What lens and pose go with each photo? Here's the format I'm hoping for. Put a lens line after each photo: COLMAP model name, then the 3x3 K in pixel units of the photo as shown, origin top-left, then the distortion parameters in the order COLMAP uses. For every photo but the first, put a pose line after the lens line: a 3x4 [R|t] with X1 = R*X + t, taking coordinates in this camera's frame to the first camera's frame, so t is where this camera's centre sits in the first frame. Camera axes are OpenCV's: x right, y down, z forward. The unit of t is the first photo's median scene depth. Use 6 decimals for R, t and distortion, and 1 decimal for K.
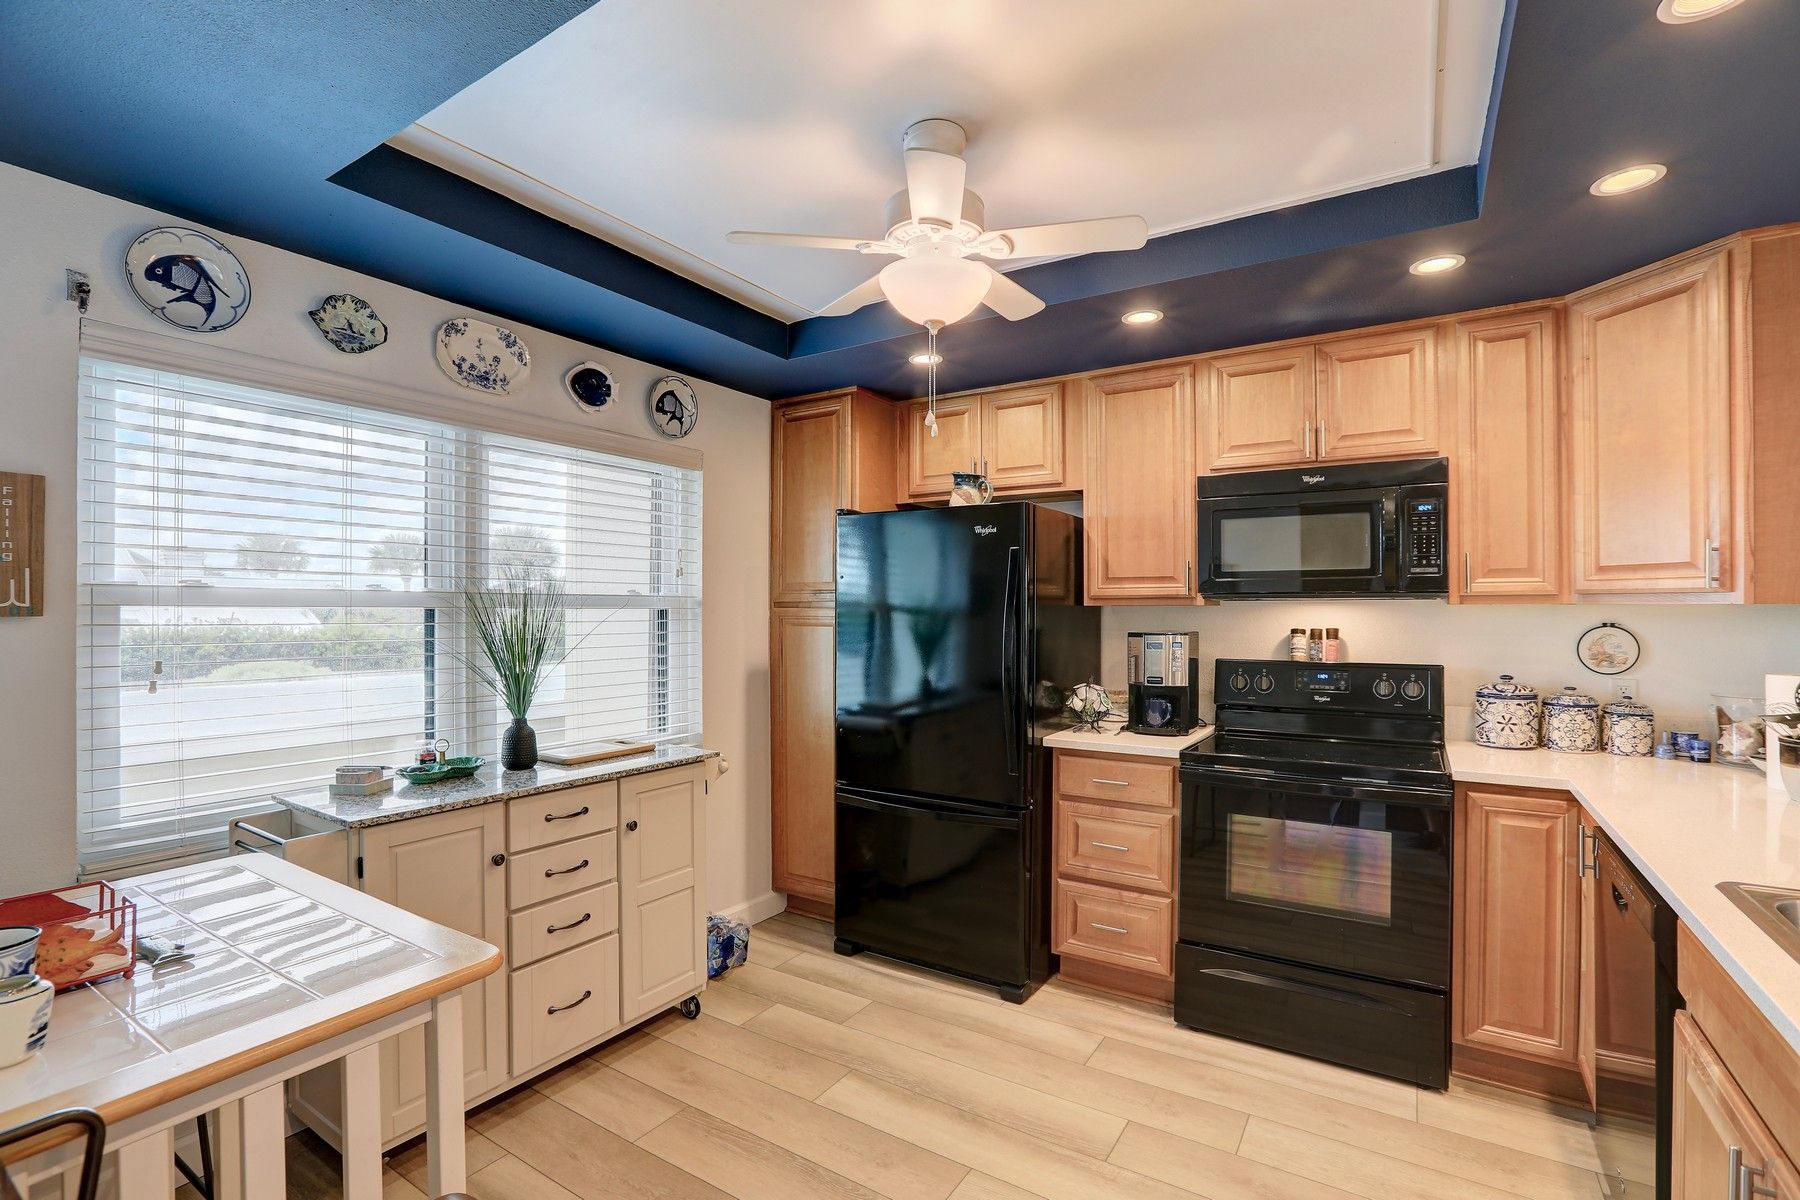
lens RADIAL K [[817.6, 0, 906.7], [0, 817.6, 607.2], [0, 0, 1]] dist [-0.040999, 0.009743]
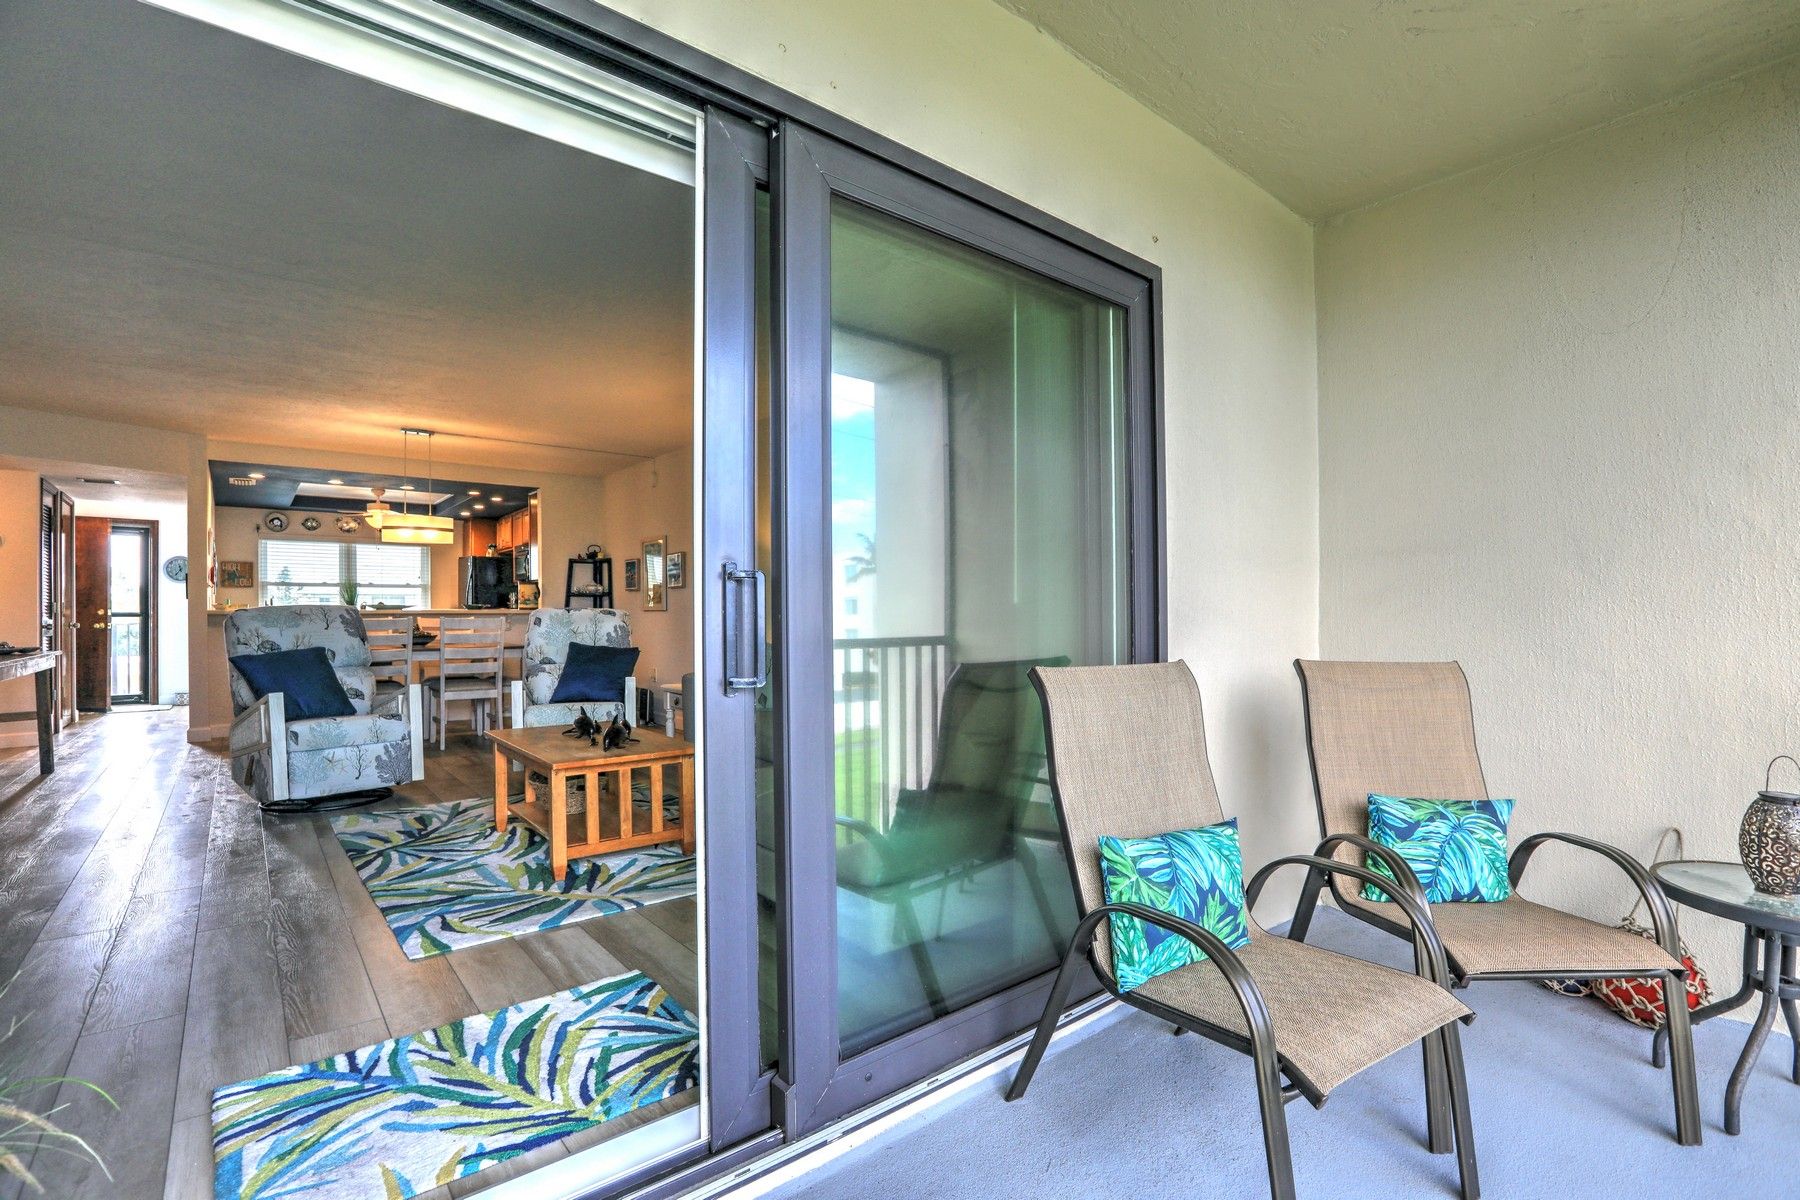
lens RADIAL K [[817.6, 0, 906.0], [0, 817.6, 614.8], [0, 0, 1]] dist [-0.040999, 0.009743]
pose [[0.951100, -0.002745, -0.308871, 3.234687], [0.004232, 0.999982, 0.004145, 0.130716], [0.308854, -0.005249, 0.951095, -1.889437]]
